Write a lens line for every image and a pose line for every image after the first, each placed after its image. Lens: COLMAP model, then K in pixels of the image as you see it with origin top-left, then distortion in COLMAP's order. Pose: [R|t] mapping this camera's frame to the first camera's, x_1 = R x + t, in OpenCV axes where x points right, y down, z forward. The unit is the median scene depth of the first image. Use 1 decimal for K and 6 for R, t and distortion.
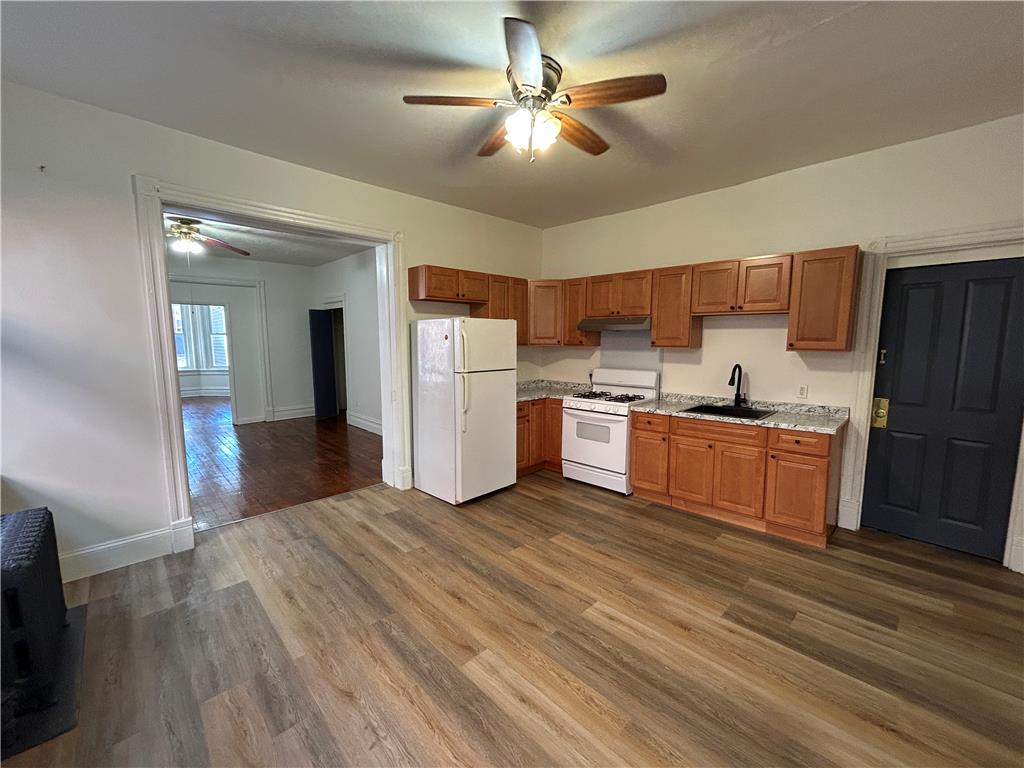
lens RADIAL K [[411.8, 0, 512.0], [0, 411.8, 384.0], [0, 0, 1]] dist [-0.001224, 0.000628]
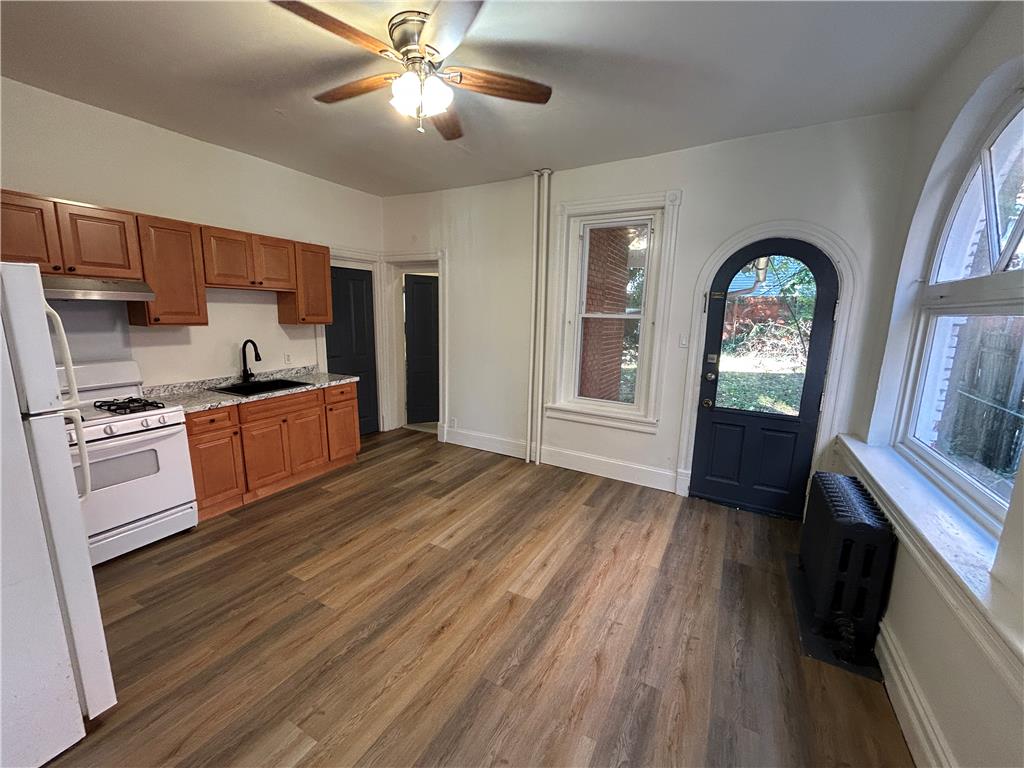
lens RADIAL K [[411.8, 0, 512.0], [0, 411.8, 384.0], [0, 0, 1]] dist [-0.001224, 0.000628]
pose [[-0.283880, -0.171661, 0.943369, -0.754223], [0.085551, 0.975386, 0.203231, -0.116603], [-0.955036, 0.138400, -0.262207, 0.859286]]
